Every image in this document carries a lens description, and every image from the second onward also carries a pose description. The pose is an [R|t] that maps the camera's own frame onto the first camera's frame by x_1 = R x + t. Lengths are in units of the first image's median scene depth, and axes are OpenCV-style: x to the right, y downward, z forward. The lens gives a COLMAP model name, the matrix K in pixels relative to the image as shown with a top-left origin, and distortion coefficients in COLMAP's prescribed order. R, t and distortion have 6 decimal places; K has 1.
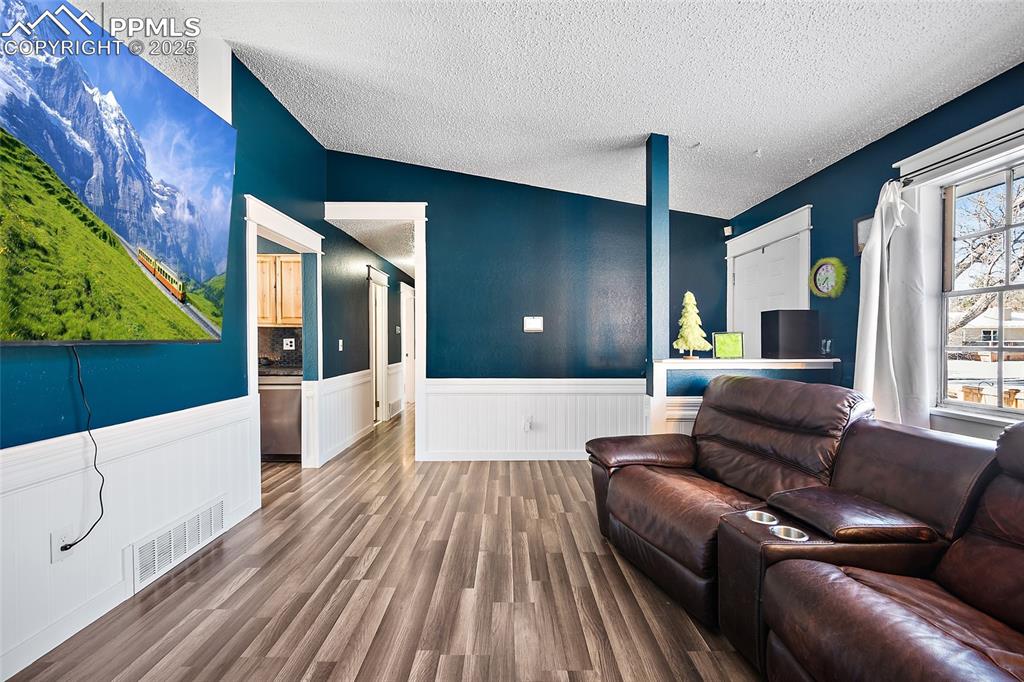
lens RADIAL K [[402.5, 0, 510.3], [0, 402.5, 342.3], [0, 0, 1]] dist [-0.000195, -0.000005]
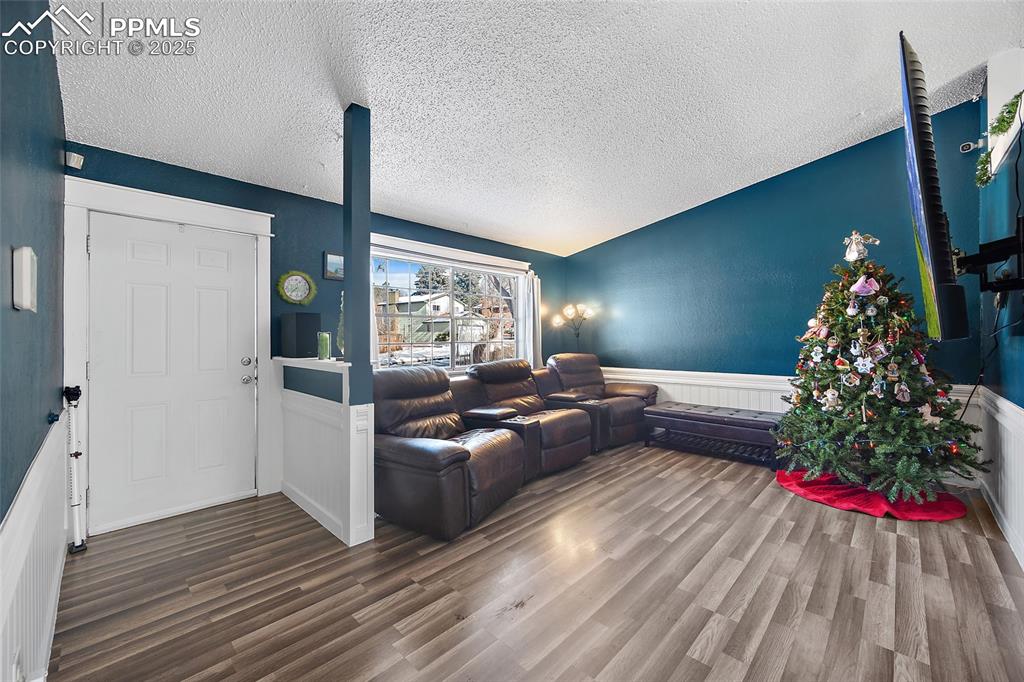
lens RADIAL K [[402.5, 0, 510.0], [0, 402.5, 336.7], [0, 0, 1]] dist [-0.000195, -0.000005]
pose [[-0.705601, 0.007056, 0.708574, -0.662958], [0.012883, 0.999913, 0.002871, -0.014350], [-0.708492, 0.011155, -0.705630, 1.878999]]
